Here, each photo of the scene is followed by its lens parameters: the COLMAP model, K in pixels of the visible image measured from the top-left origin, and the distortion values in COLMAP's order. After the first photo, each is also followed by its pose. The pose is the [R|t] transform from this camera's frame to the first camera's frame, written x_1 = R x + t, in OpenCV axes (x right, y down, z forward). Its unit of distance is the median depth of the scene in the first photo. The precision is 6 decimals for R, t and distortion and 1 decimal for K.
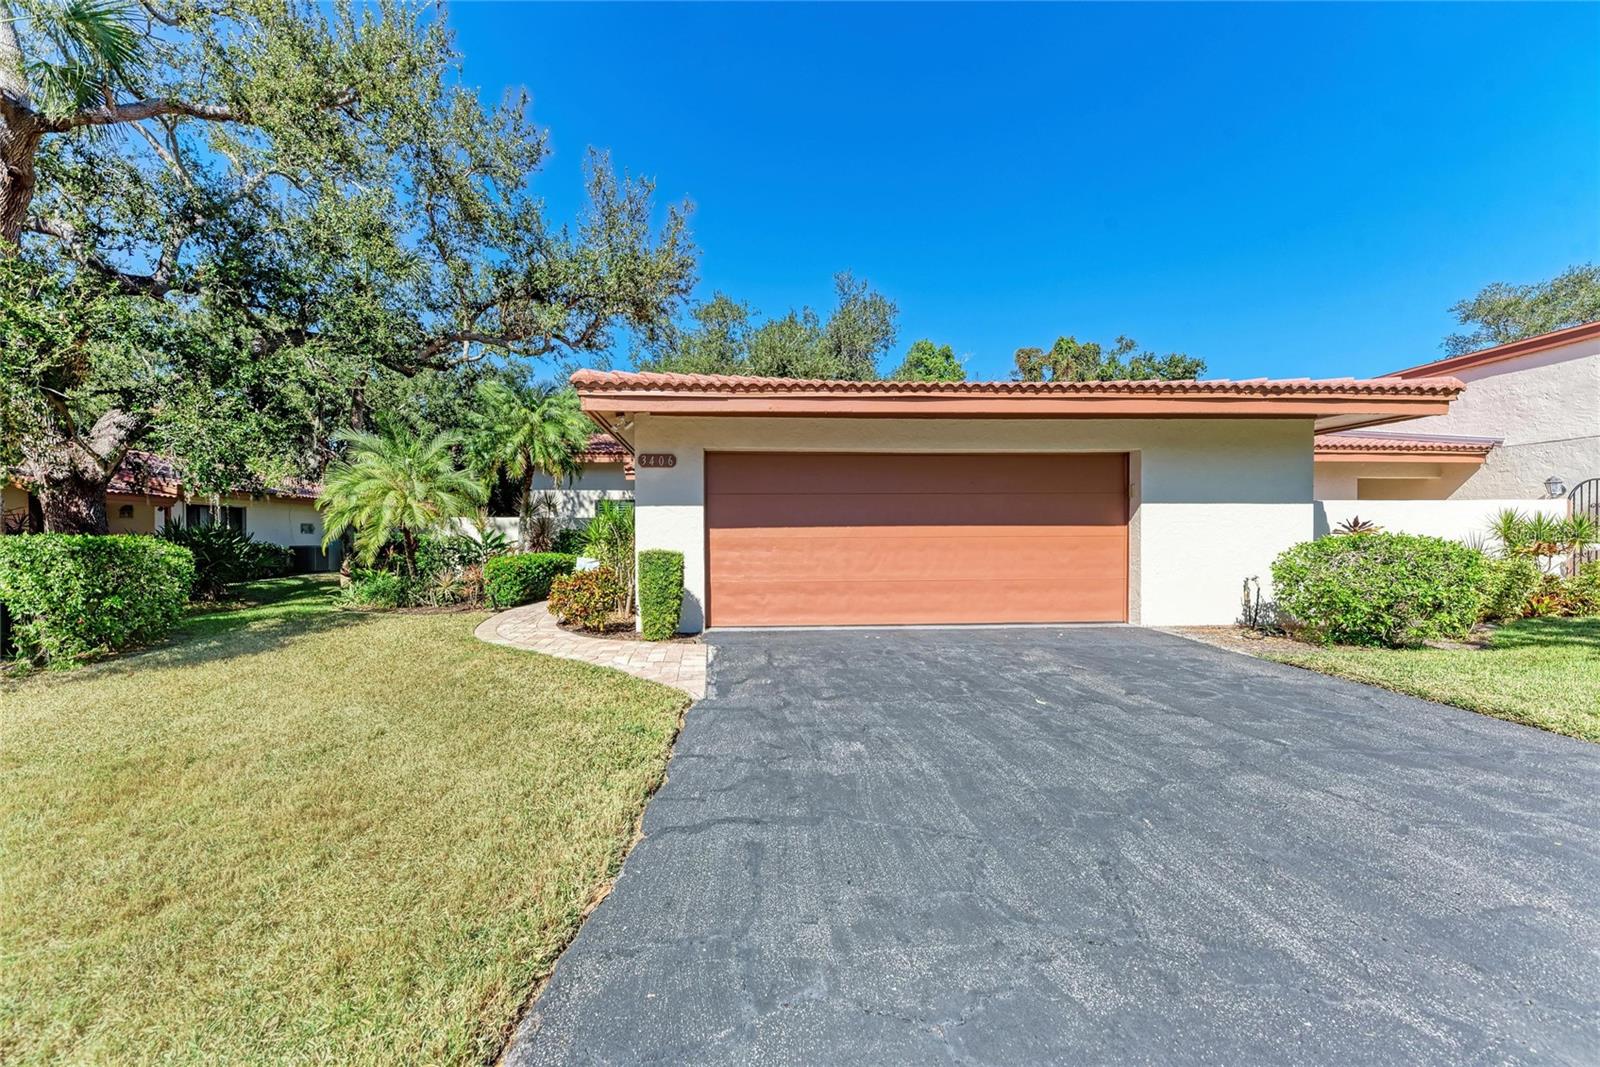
lens RADIAL K [[576.2, 0, 800.0], [0, 576.2, 533.5], [0, 0, 1]] dist [0.008549, -0.000463]
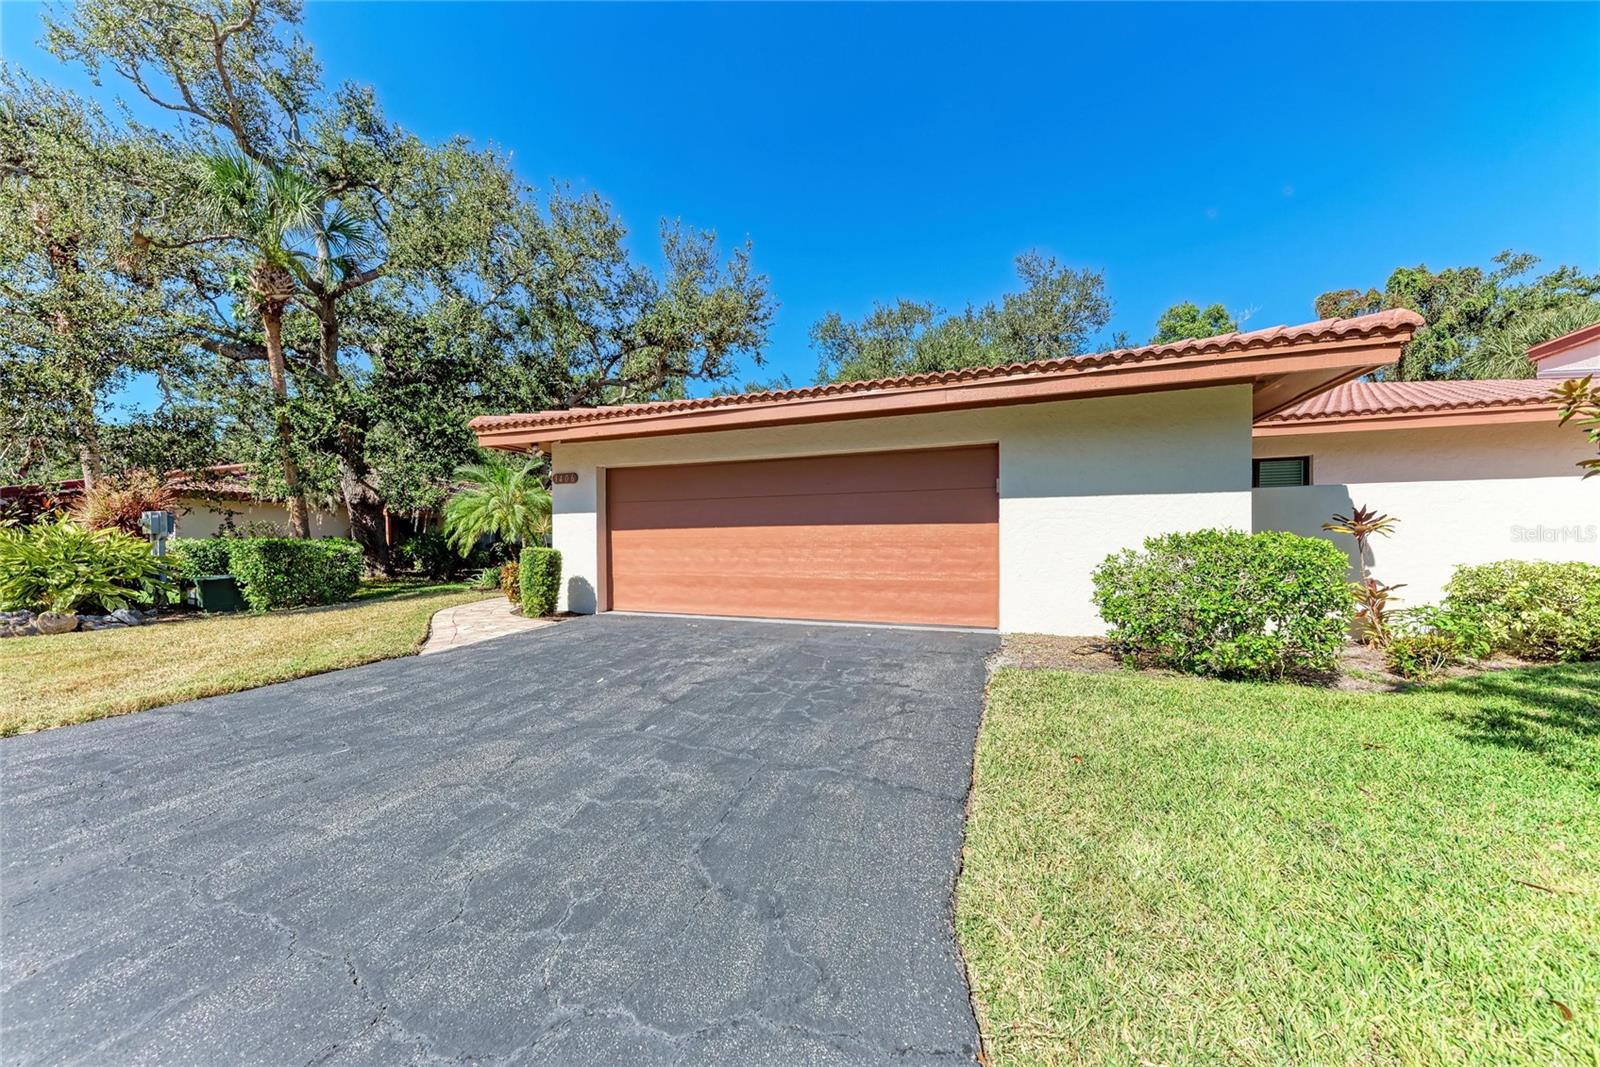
lens RADIAL K [[553.7, 0, 800.0], [0, 553.7, 533.5], [0, 0, 1]] dist [0.008486, -0.000154]
pose [[0.916249, -0.007520, -0.400539, 0.691468], [0.009675, 0.999948, 0.003359, -0.002991], [0.400493, -0.006953, 0.916273, 0.074690]]
